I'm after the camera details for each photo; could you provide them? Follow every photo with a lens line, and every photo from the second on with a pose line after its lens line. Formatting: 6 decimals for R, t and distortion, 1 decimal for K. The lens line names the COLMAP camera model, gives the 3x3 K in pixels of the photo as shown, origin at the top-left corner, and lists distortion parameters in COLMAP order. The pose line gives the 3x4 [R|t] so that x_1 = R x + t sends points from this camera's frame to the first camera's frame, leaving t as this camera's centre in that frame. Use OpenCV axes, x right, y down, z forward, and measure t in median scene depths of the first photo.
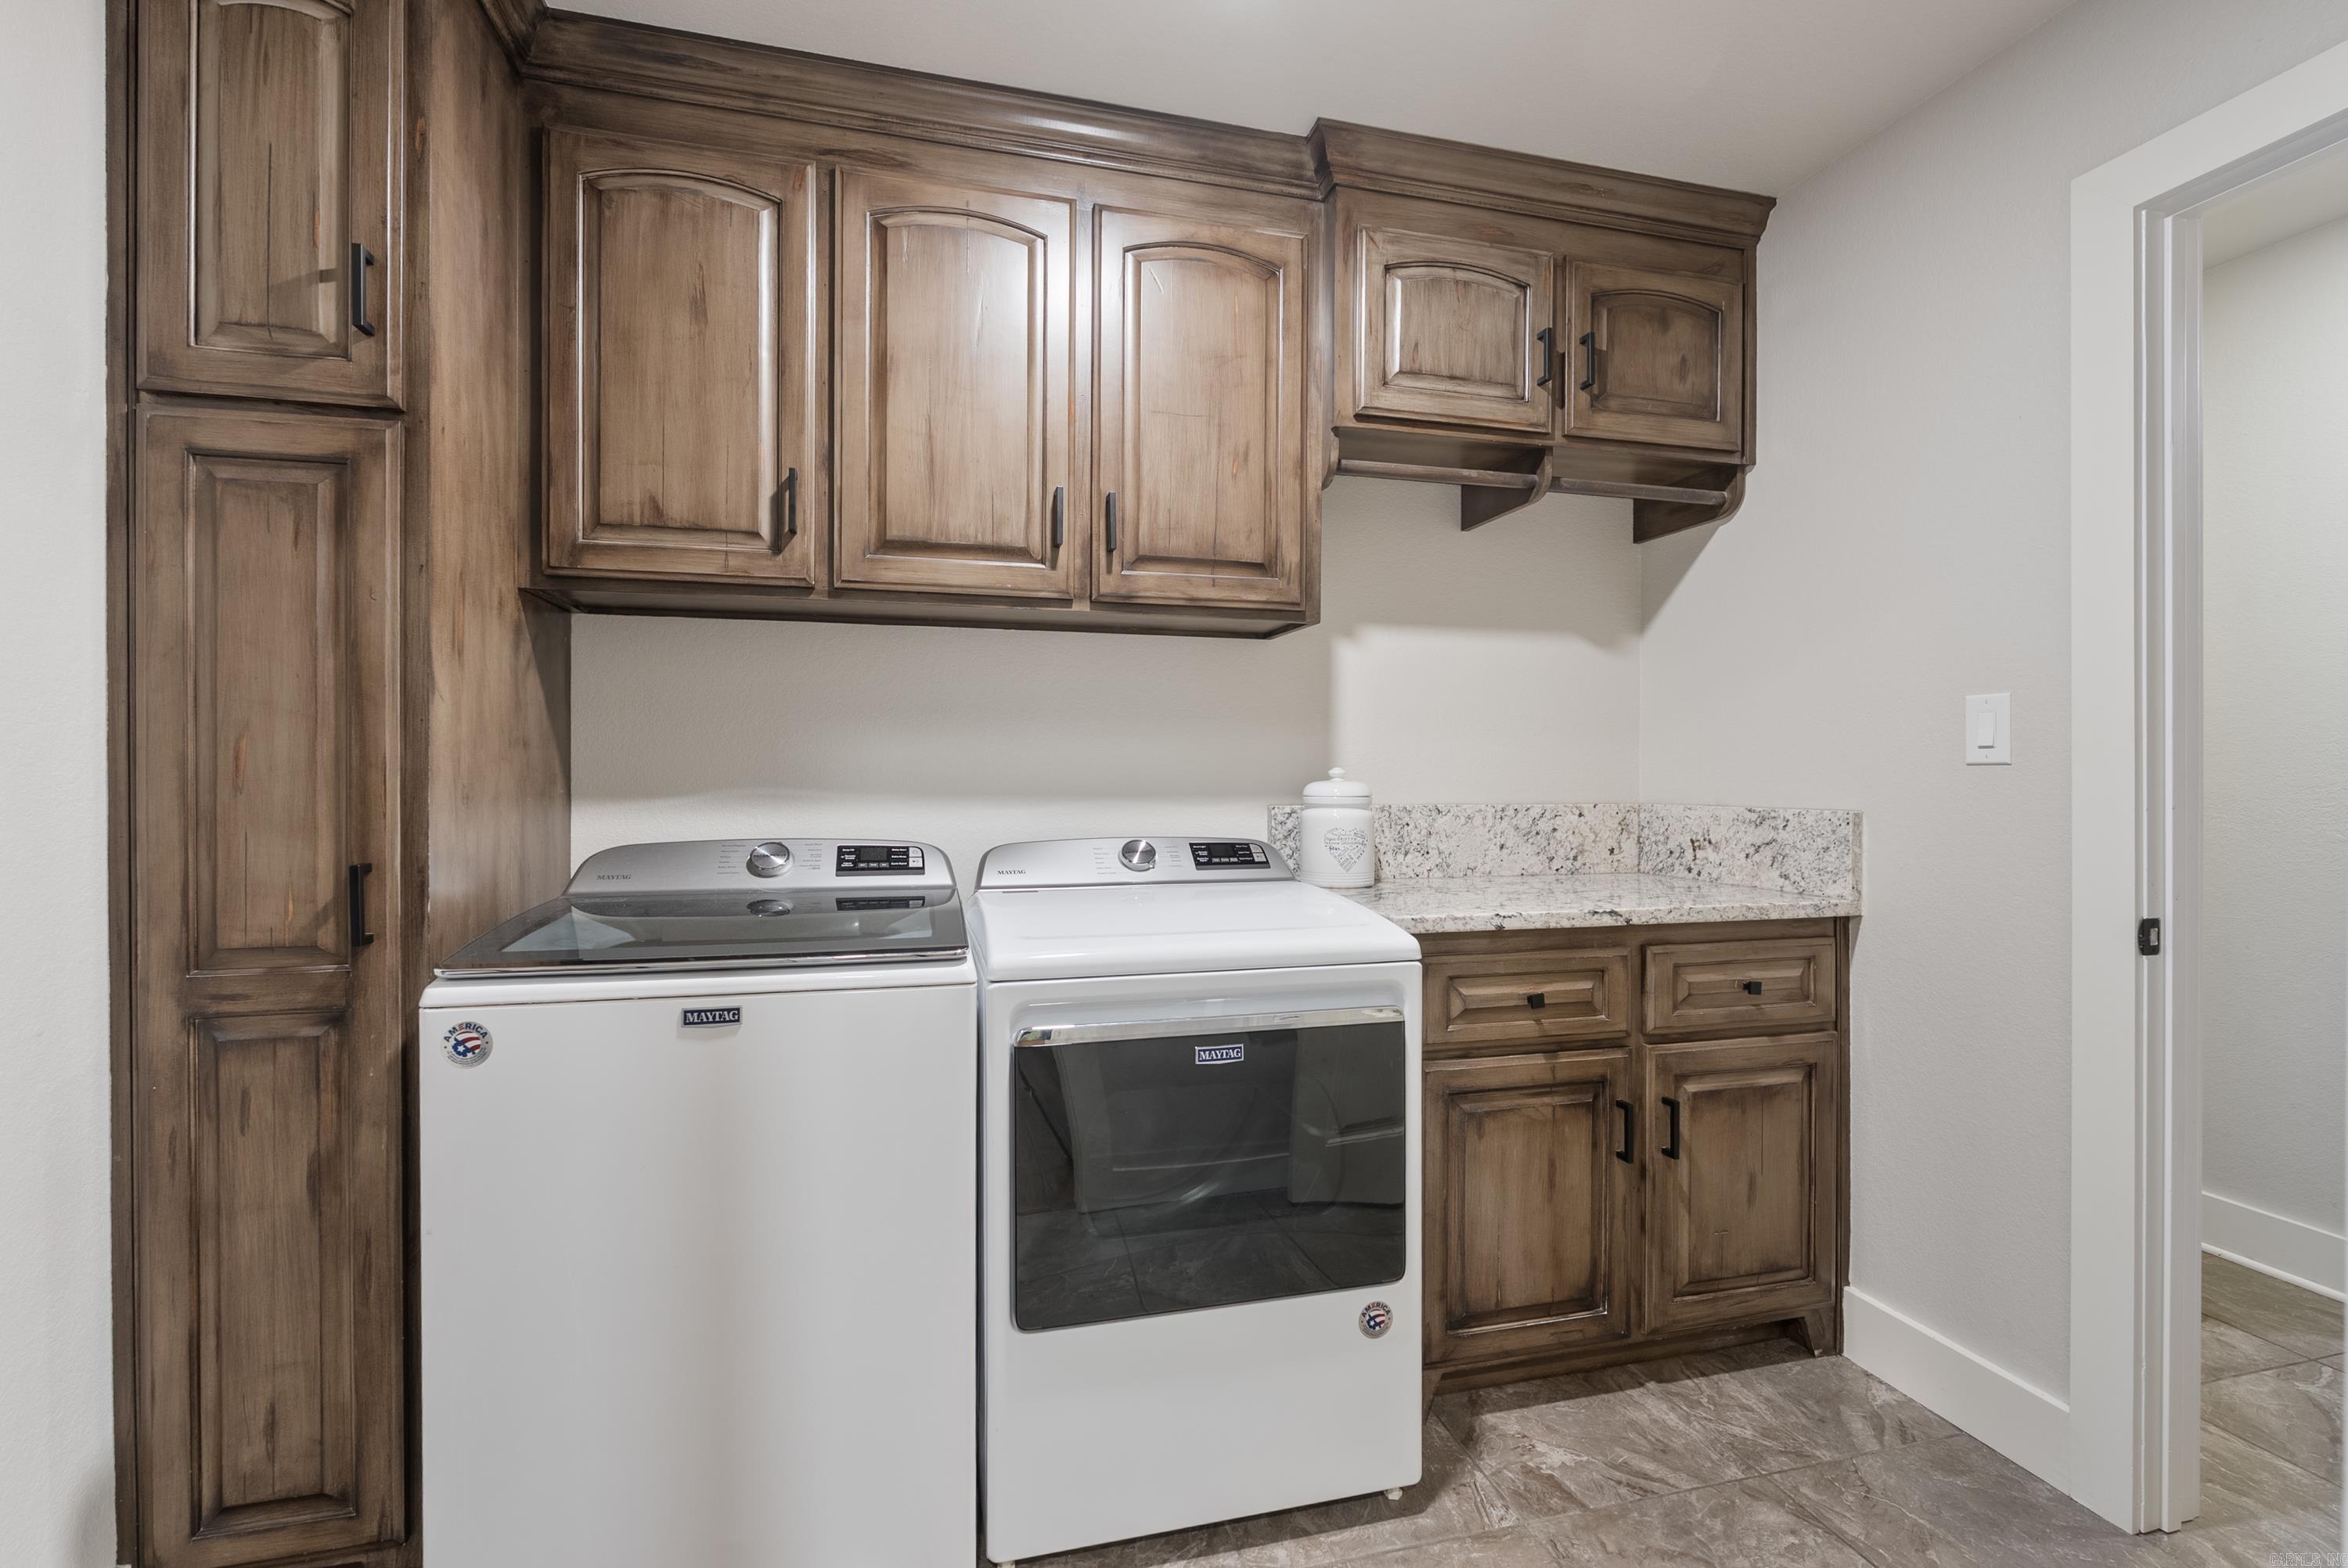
lens RADIAL K [[1043.6, 0, 1177.9], [0, 1043.6, 777.0], [0, 0, 1]] dist [-0.004218, 0.000130]
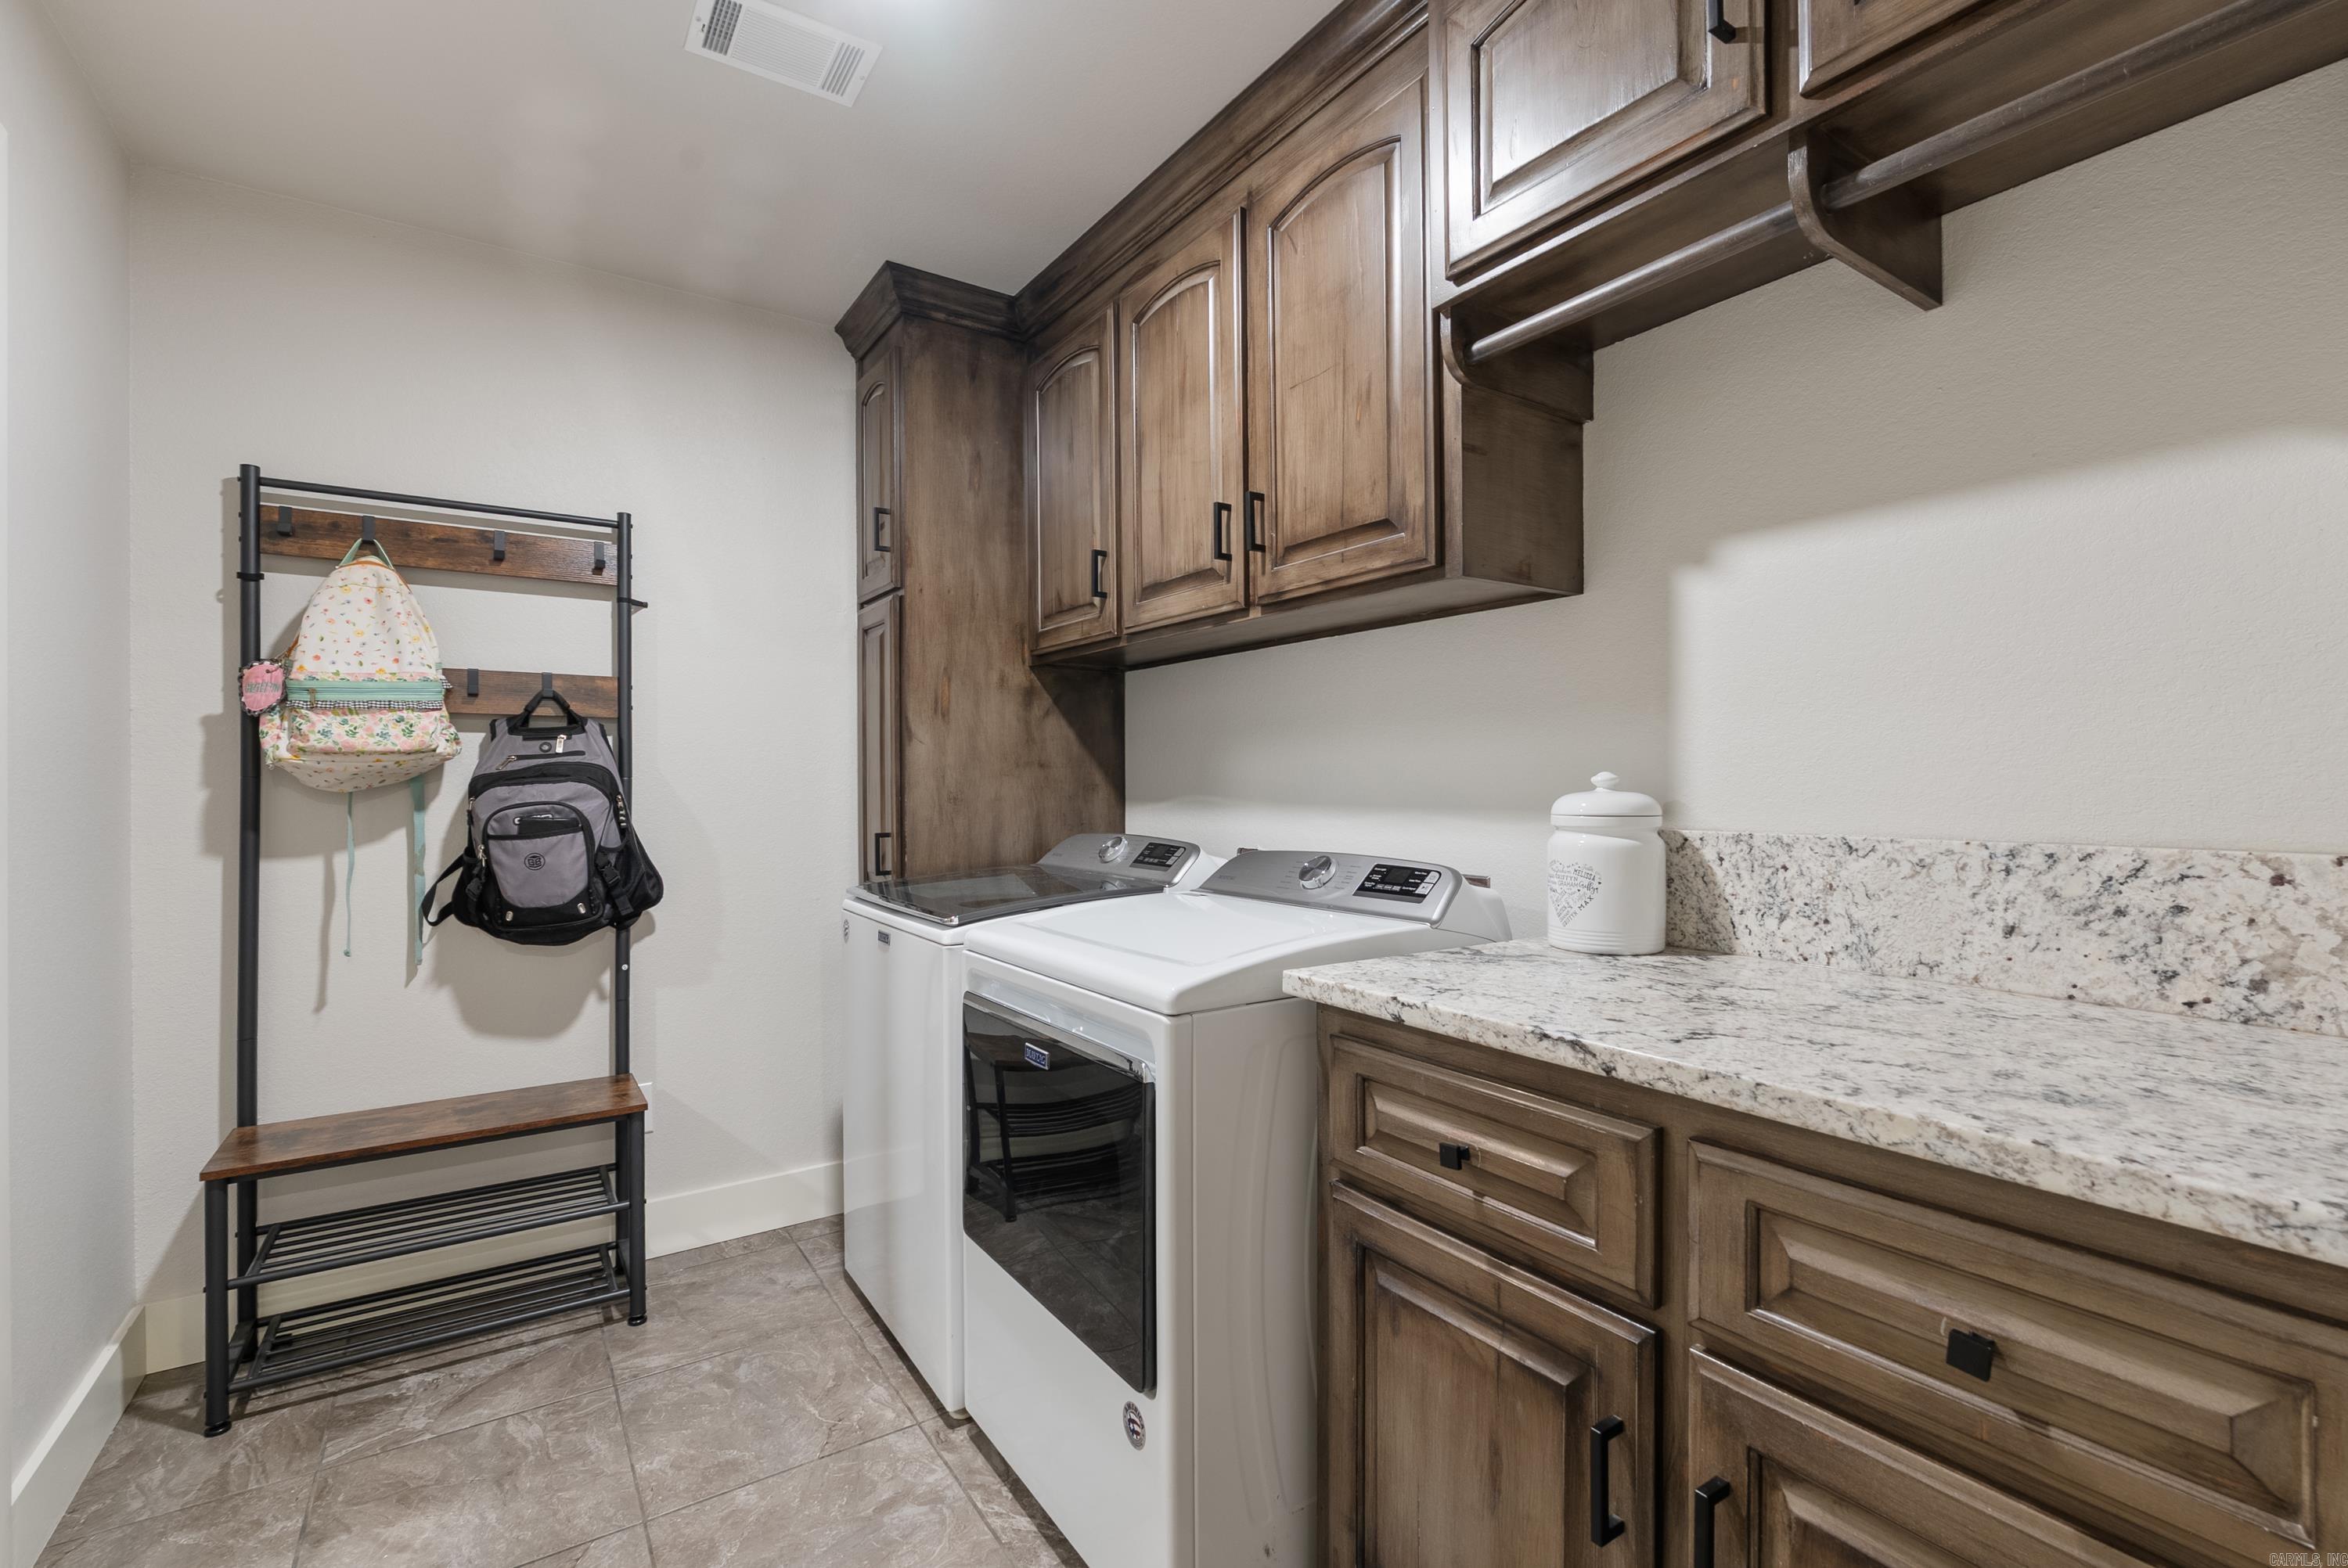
lens RADIAL K [[1037.2, 0, 1174.0], [0, 1037.2, 784.0], [0, 0, 1]] dist [-0.005650, 0.000576]
pose [[0.325539, -0.002884, -0.945524, 0.793789], [0.000893, 0.999996, -0.002743, 0.000292], [0.945528, 0.000048, 0.325541, 0.600672]]
